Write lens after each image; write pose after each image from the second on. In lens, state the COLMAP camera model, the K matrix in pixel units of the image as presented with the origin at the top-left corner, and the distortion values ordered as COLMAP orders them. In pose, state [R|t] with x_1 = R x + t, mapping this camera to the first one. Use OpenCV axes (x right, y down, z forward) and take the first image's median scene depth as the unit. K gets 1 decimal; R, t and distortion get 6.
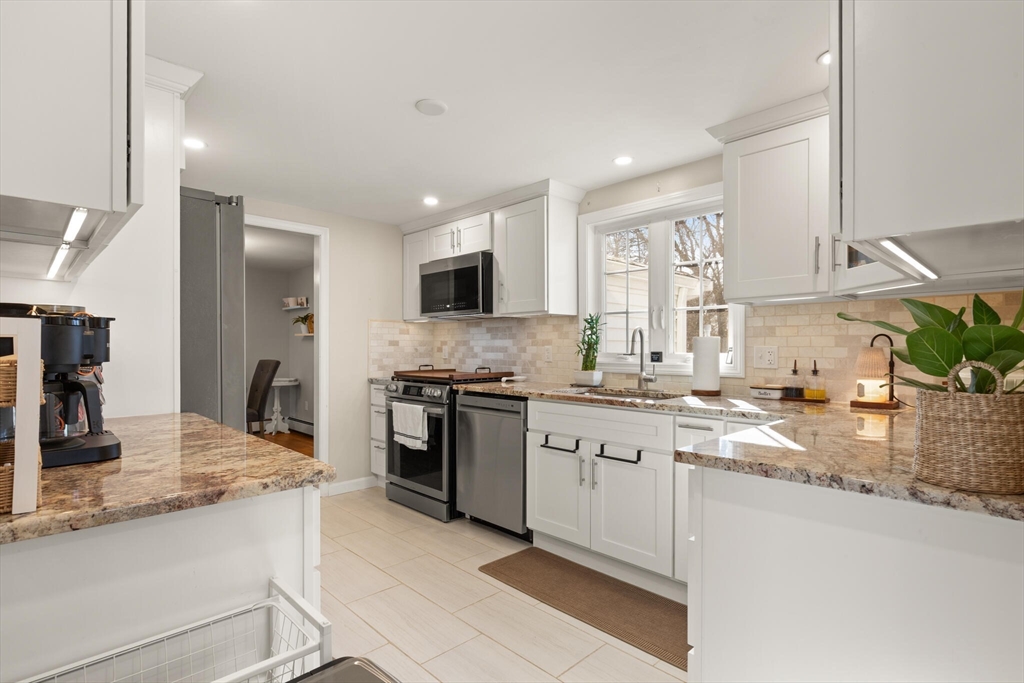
lens RADIAL K [[506.6, 0, 518.0], [0, 506.6, 346.6], [0, 0, 1]] dist [-0.000206, -0.000487]
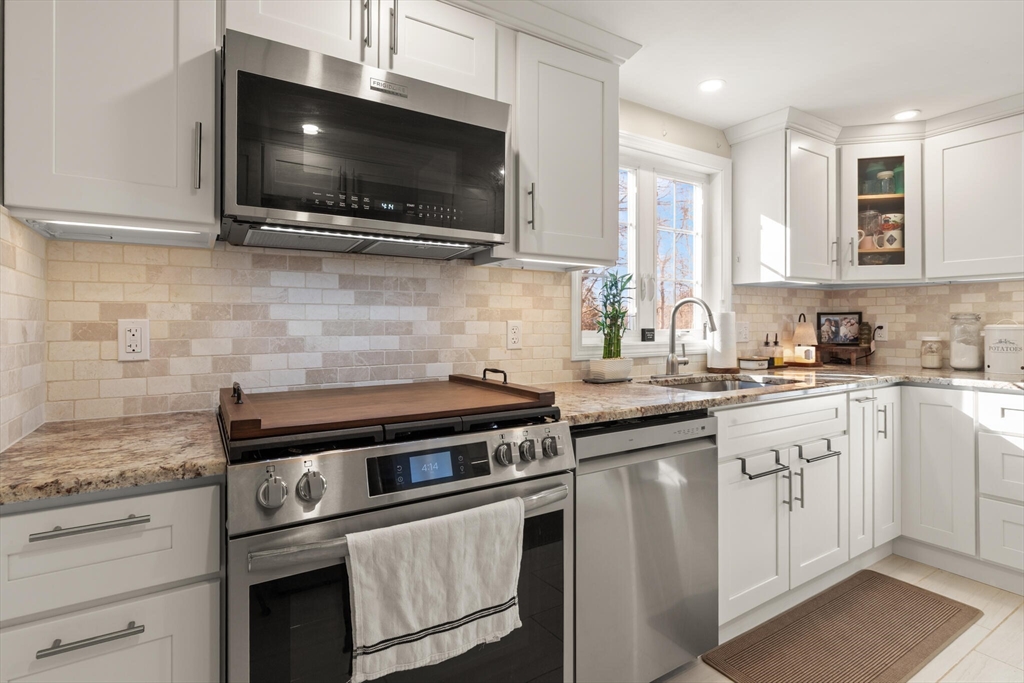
lens RADIAL K [[509.0, 0, 511.9], [0, 509.0, 318.2], [0, 0, 1]] dist [-0.001042, -0.000183]
pose [[0.212945, 0.010416, 0.977009, -0.476356], [0.000104, 0.999943, -0.010683, 0.001821], [-0.977064, 0.002376, 0.212932, 0.858011]]
